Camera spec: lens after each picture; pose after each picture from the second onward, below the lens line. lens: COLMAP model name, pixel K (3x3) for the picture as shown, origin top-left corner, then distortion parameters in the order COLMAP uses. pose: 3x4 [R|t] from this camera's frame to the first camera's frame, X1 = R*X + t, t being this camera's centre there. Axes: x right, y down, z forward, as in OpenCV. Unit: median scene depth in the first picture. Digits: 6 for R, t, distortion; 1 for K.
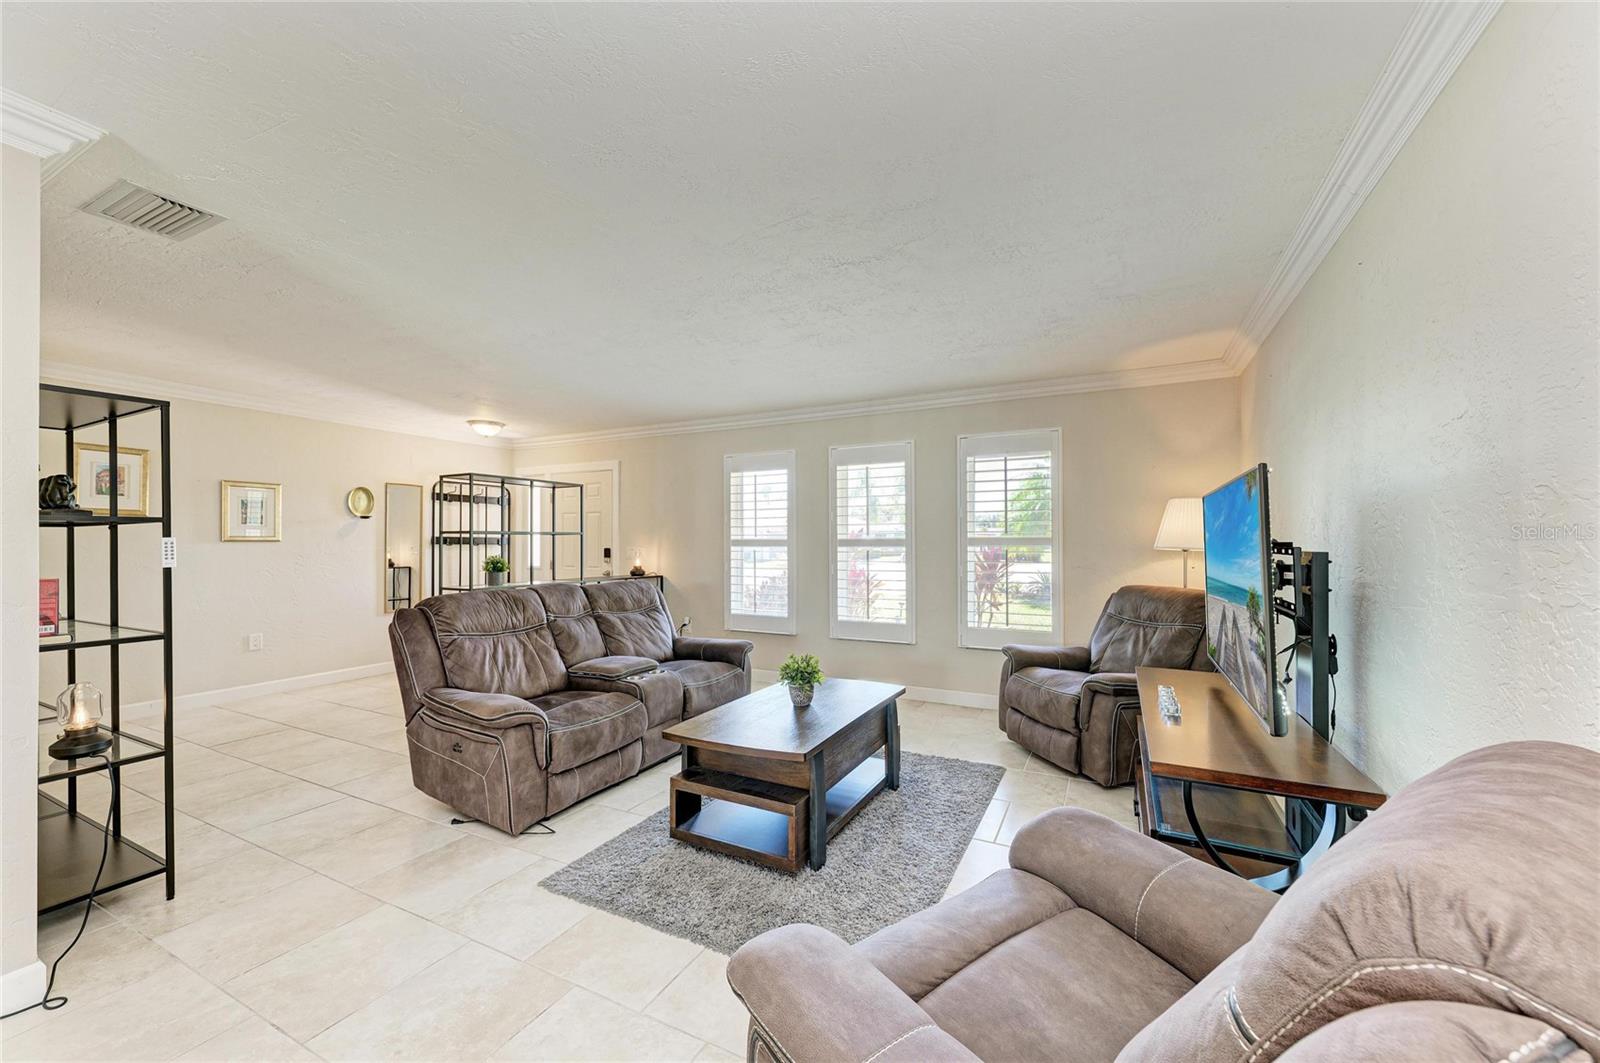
lens RADIAL K [[626.2, 0, 806.7], [0, 626.2, 540.1], [0, 0, 1]] dist [0.012673, -0.000096]
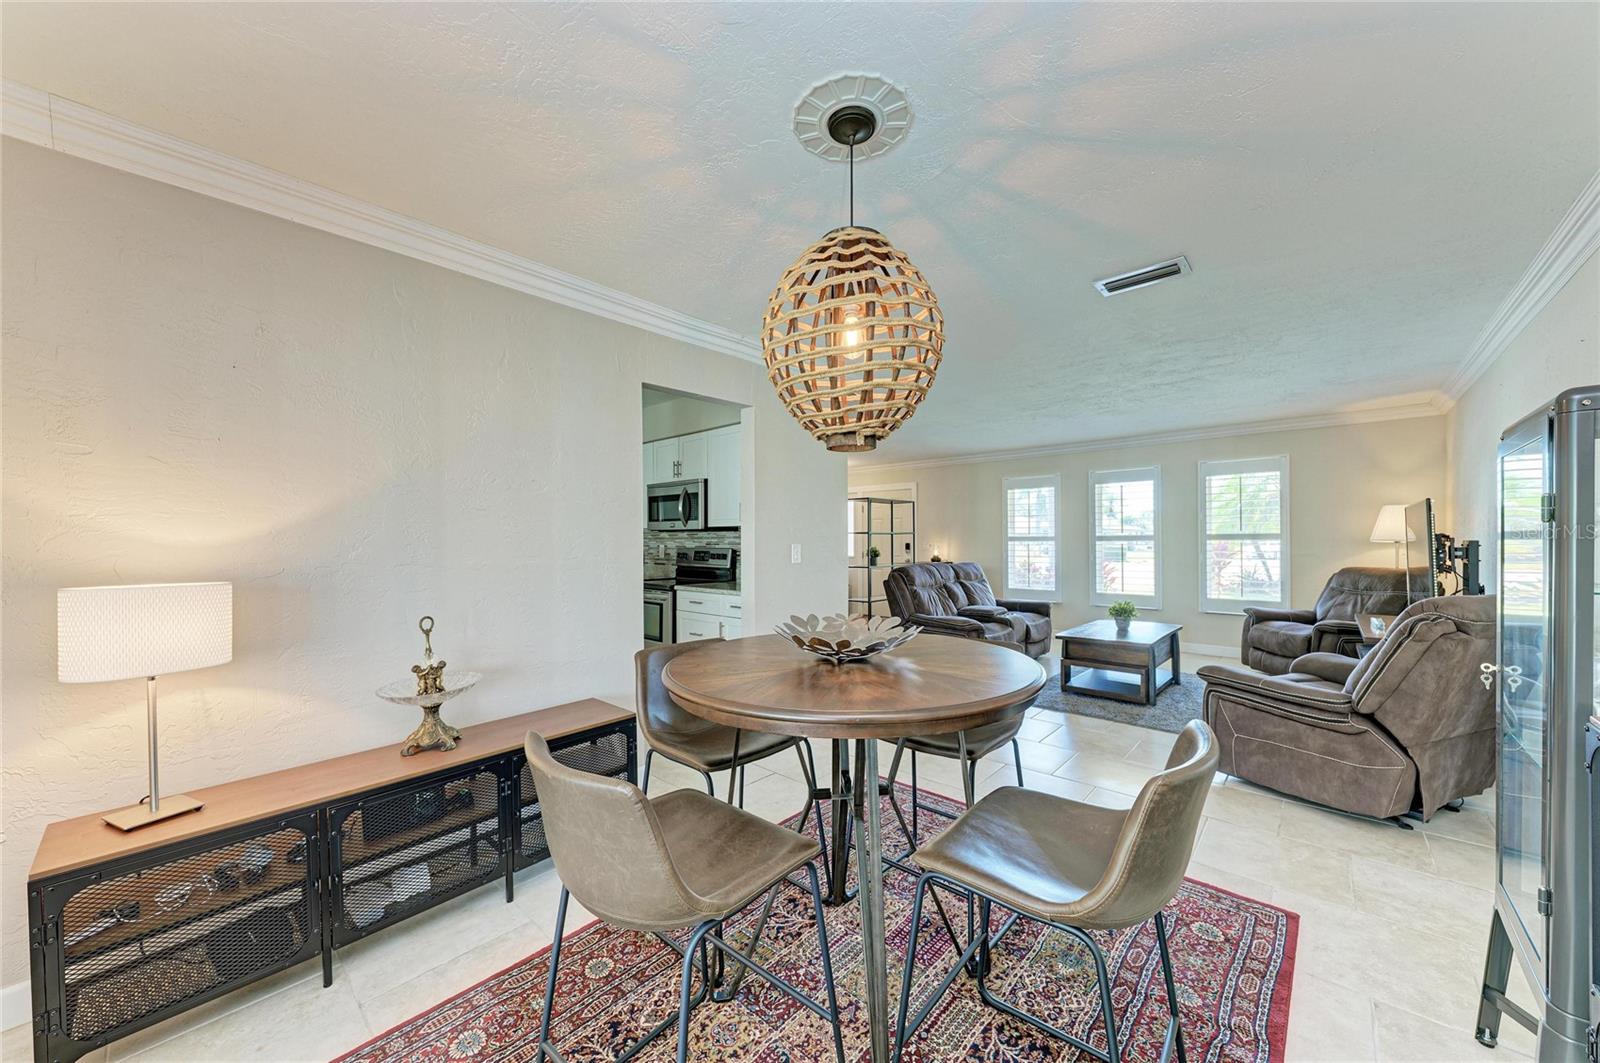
lens RADIAL K [[591.9, 0, 788.6], [0, 591.9, 538.5], [0, 0, 1]] dist [0.000065, -0.000132]
pose [[0.961107, -0.004576, -0.276138, -0.353290], [0.004829, 0.999988, 0.000237, 0.001639], [0.276133, -0.001561, 0.961118, -0.672208]]
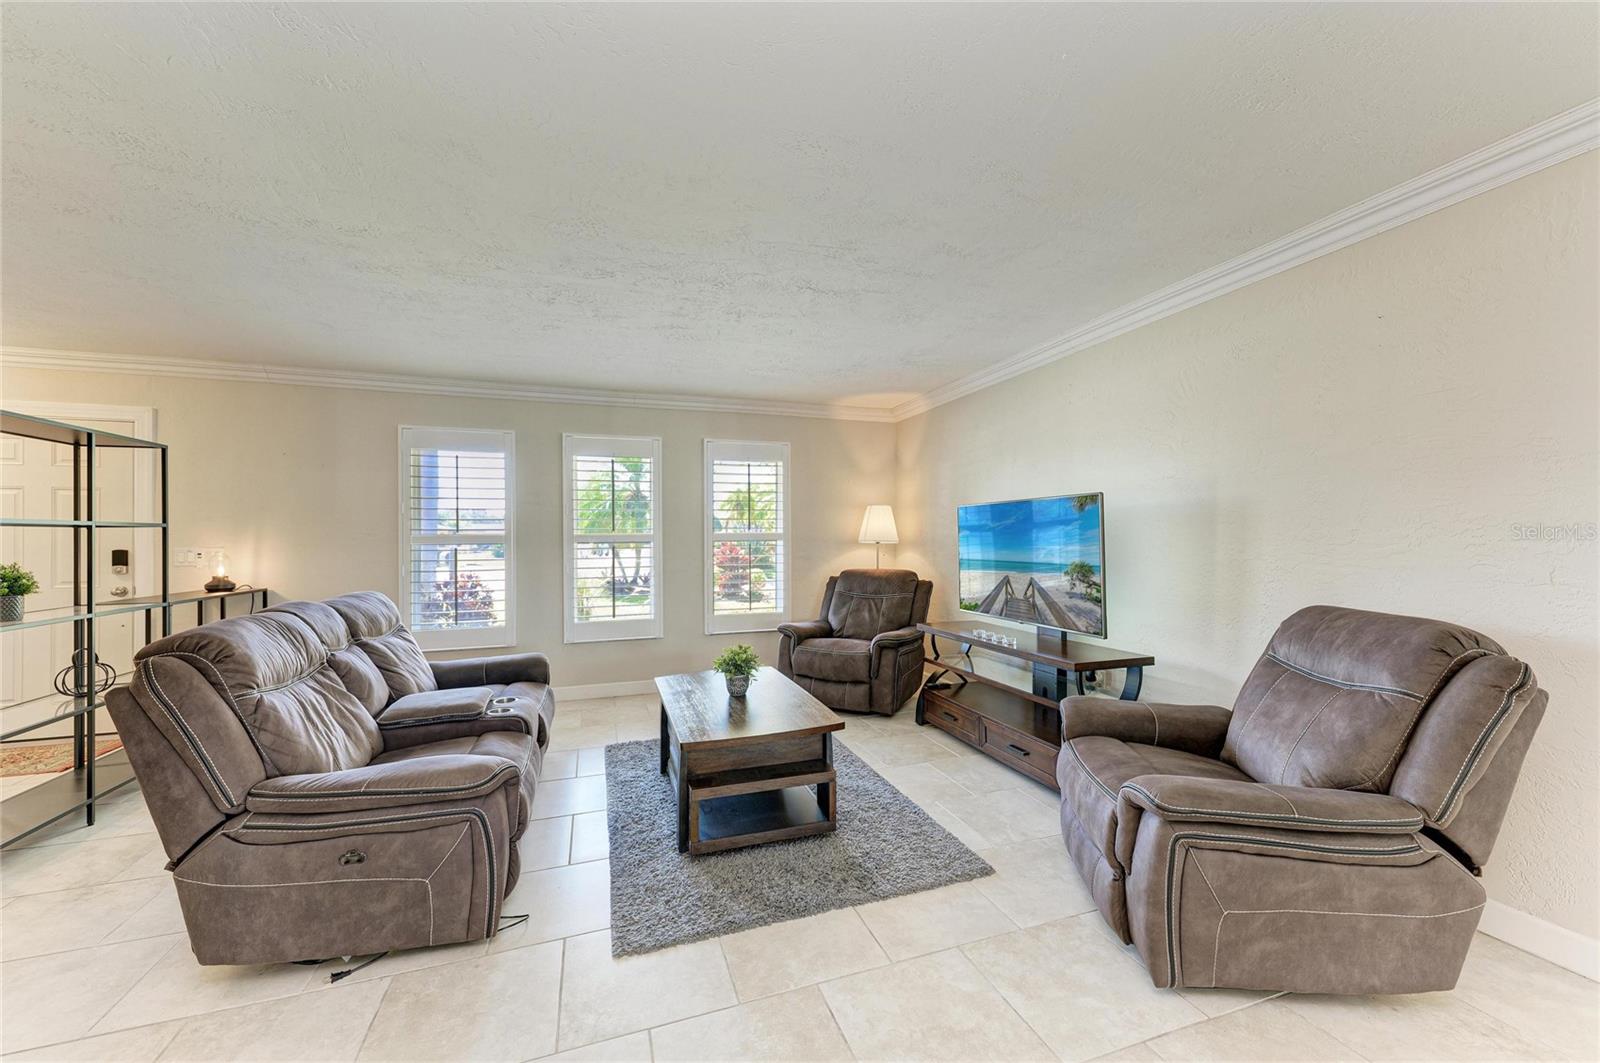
lens RADIAL K [[620.0, 0, 825.3], [0, 620.0, 536.6], [0, 0, 1]] dist [0.007765, -0.000532]
pose [[0.681554, -0.001206, 0.731767, -0.511051], [0.001672, 0.999999, 0.000090, 0.002135], [-0.731766, 0.001162, 0.681555, 0.155576]]
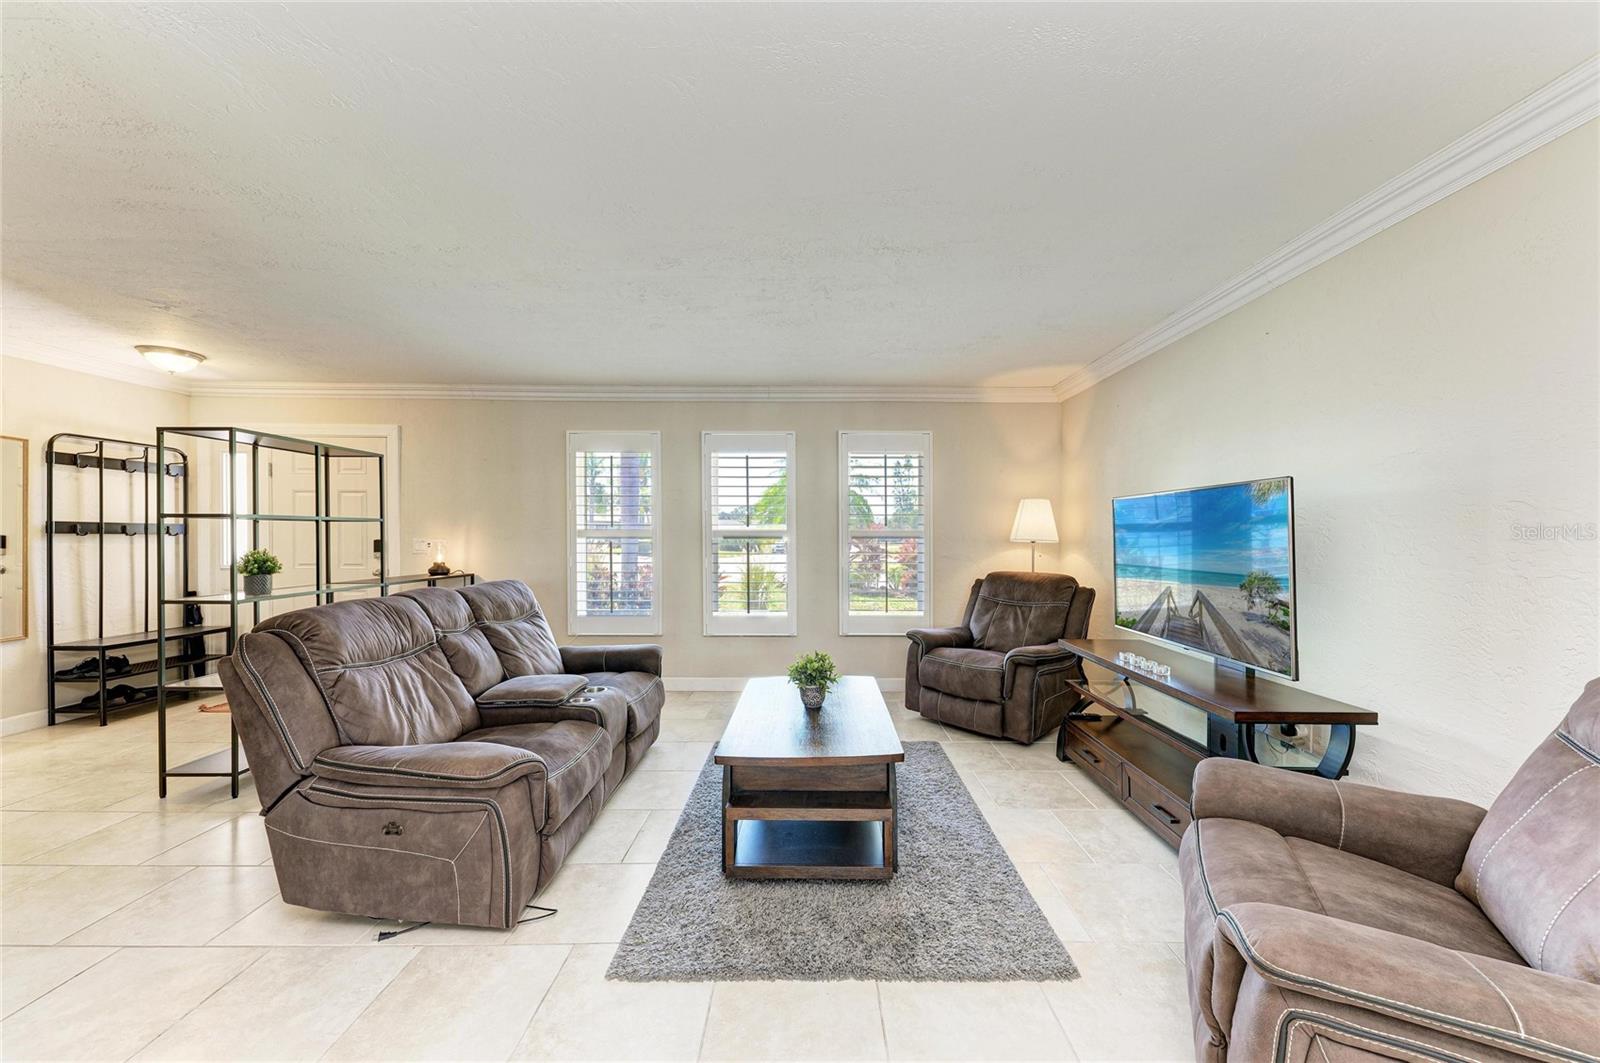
lens RADIAL K [[626.9, 0, 823.7], [0, 626.9, 537.7], [0, 0, 1]] dist [0.023214, -0.010356]
pose [[0.884875, 0.002316, 0.465823, -0.340364], [-0.007288, 0.999934, 0.008873, 0.000125], [-0.465772, -0.011246, 0.884834, 0.122480]]
